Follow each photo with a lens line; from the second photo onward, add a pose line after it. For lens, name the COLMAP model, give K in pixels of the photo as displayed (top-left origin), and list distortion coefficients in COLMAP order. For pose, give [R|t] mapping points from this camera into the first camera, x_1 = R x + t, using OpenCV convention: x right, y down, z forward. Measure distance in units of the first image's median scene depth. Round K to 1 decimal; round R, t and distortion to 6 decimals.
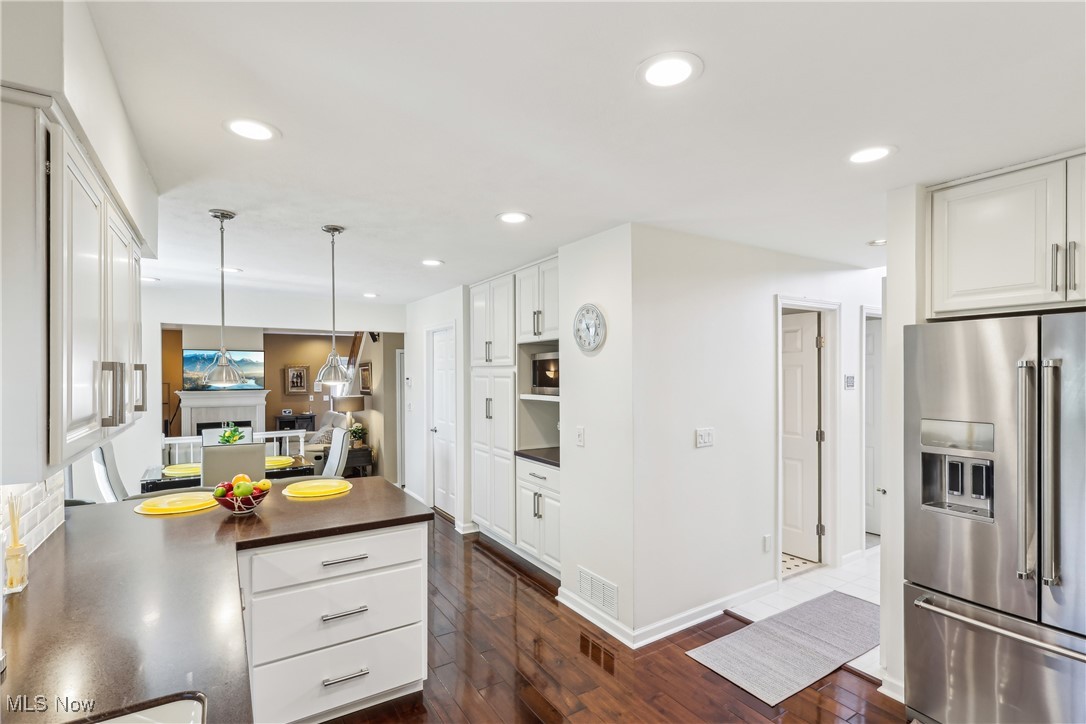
lens RADIAL K [[516.1, 0, 543.1], [0, 516.1, 376.2], [0, 0, 1]] dist [0.001421, 0.001052]
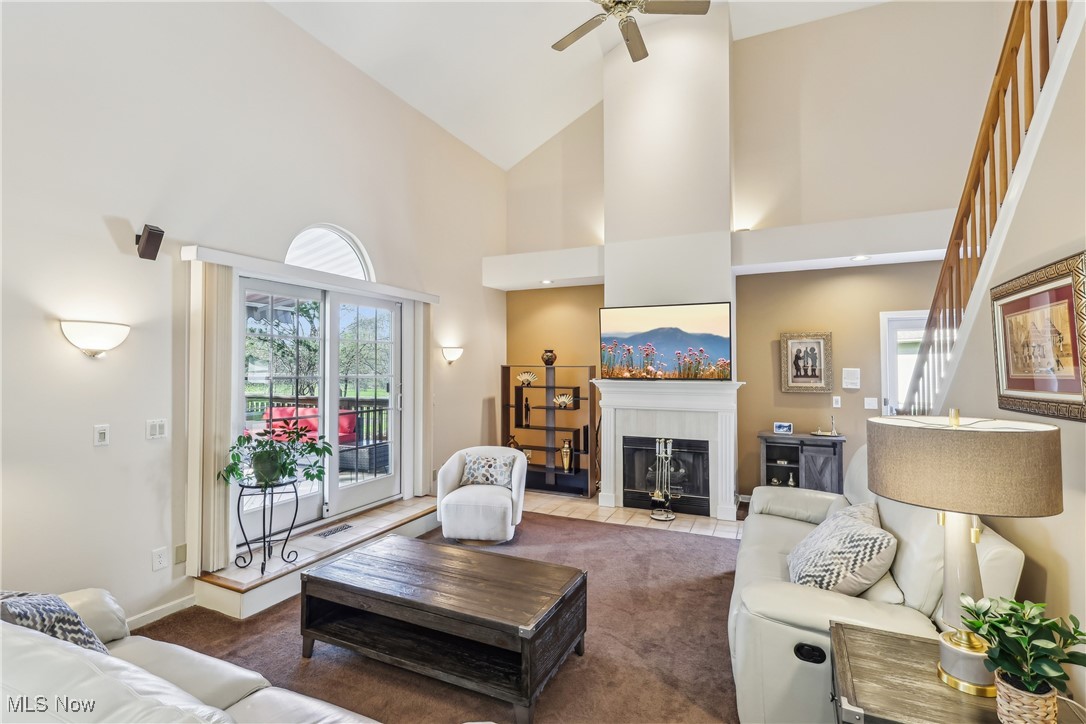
lens RADIAL K [[516.1, 0, 534.6], [0, 516.1, 357.1], [0, 0, 1]] dist [0.001421, 0.001052]
pose [[0.540261, -0.016188, -0.841342, -0.223107], [-0.003415, 0.999765, -0.021429, 0.014172], [0.841491, 0.014450, 0.540079, 0.569706]]
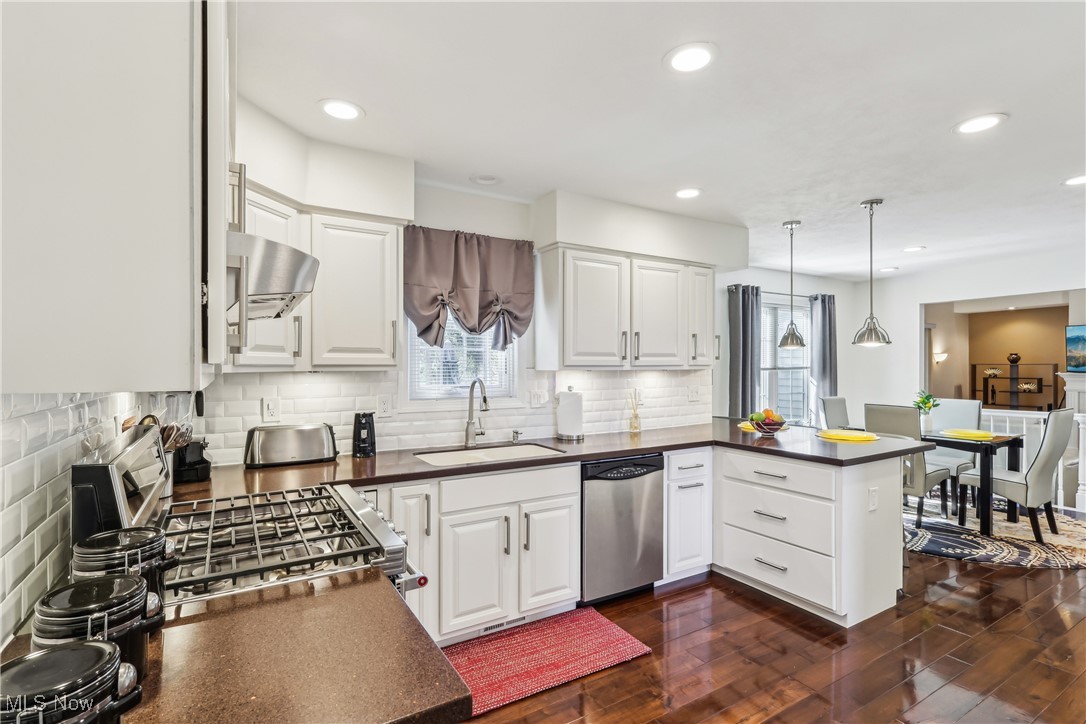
lens RADIAL K [[516.1, 0, 543.0], [0, 516.1, 363.6], [0, 0, 1]] dist [0.001421, 0.001052]
pose [[-0.018199, -0.003980, -0.999826, 0.205977], [-0.002188, 0.999990, -0.003941, 0.016132], [0.999832, 0.002116, -0.018208, 0.094361]]
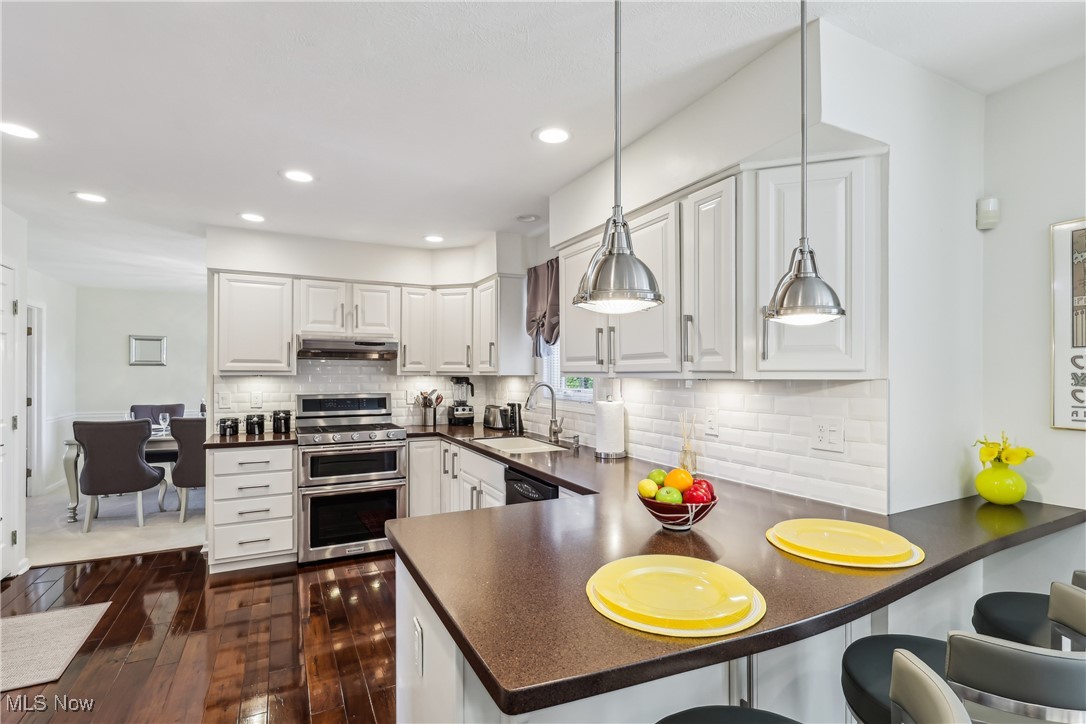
lens RADIAL K [[516.1, 0, 542.6], [0, 516.1, 366.8], [0, 0, 1]] dist [0.001421, 0.001052]
pose [[-0.996120, 0.000108, 0.088007, -0.112466], [-0.000600, 0.999968, -0.008027, 0.015529], [-0.088005, -0.008049, -0.996087, 0.392618]]
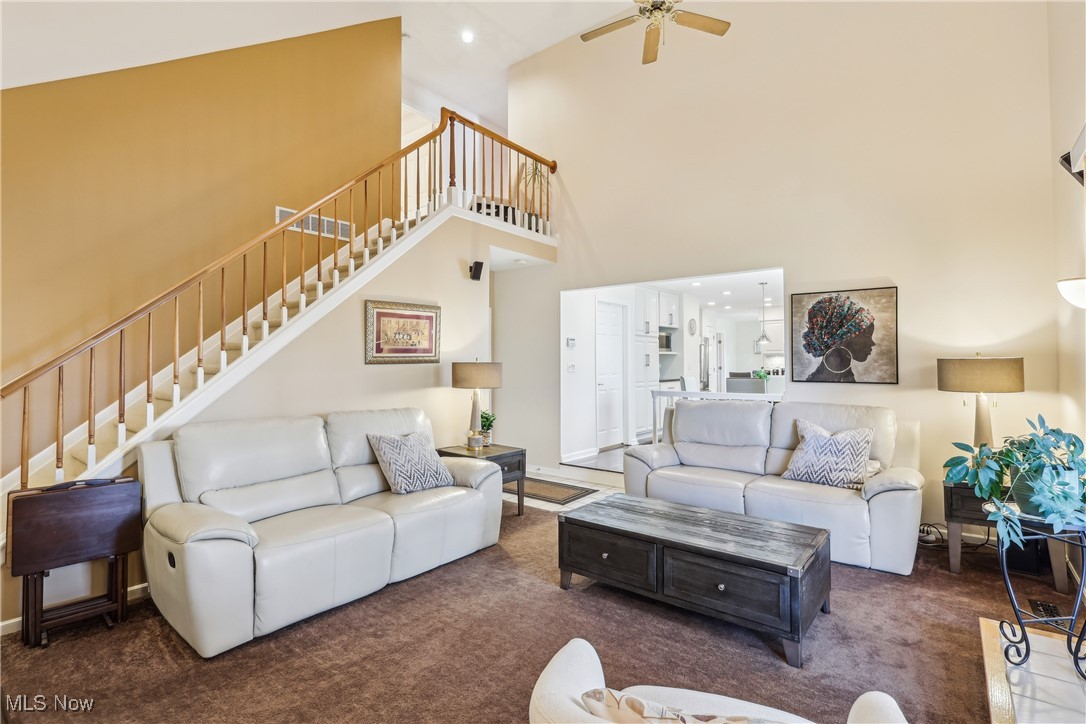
lens RADIAL K [[516.1, 0, 540.1], [0, 516.1, 355.1], [0, 0, 1]] dist [0.001421, 0.001052]
pose [[-0.330177, 0.014564, 0.943807, -0.727463], [0.005826, 0.999893, -0.013392, 0.029562], [-0.943901, 0.001077, -0.330226, 0.855657]]
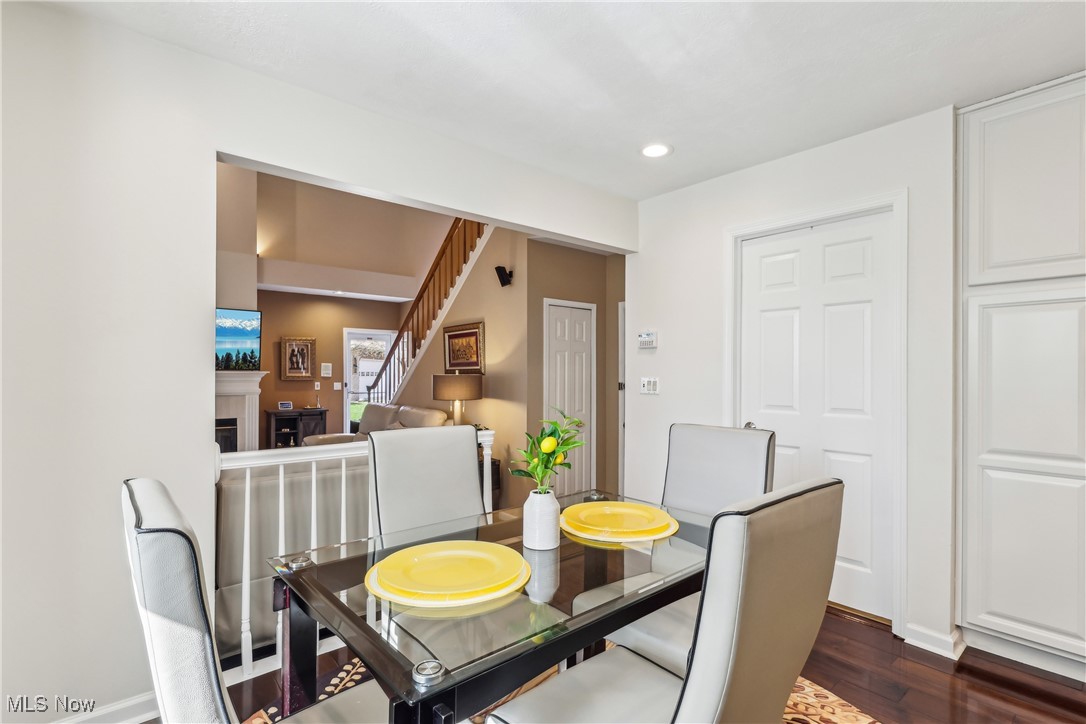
lens RADIAL K [[516.1, 0, 548.6], [0, 516.1, 364.3], [0, 0, 1]] dist [0.001421, 0.001052]
pose [[0.988067, 0.010420, 0.153671, -0.276400], [-0.006940, 0.999708, -0.023165, 0.030509], [-0.153867, 0.021822, 0.987851, 0.295064]]
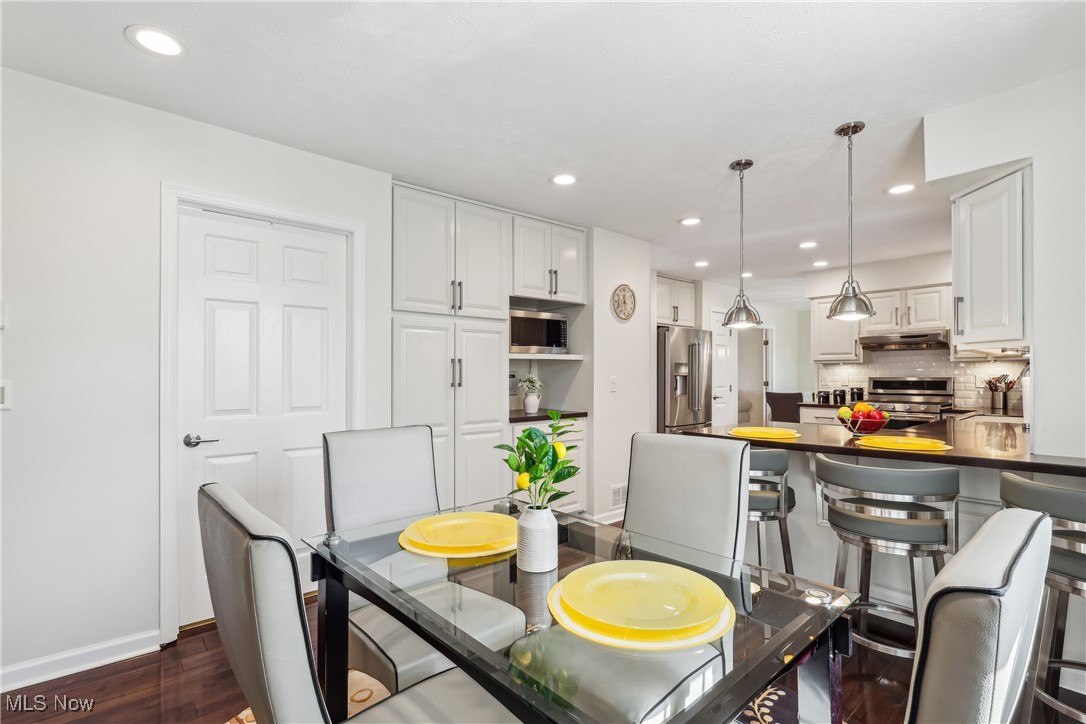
lens RADIAL K [[516.1, 0, 542.3], [0, 516.1, 367.5], [0, 0, 1]] dist [0.001421, 0.001052]
pose [[-0.157350, 0.012786, 0.987460, -0.377627], [0.004806, 0.999914, -0.012181, 0.028821], [-0.987531, 0.002829, -0.157398, 0.443847]]
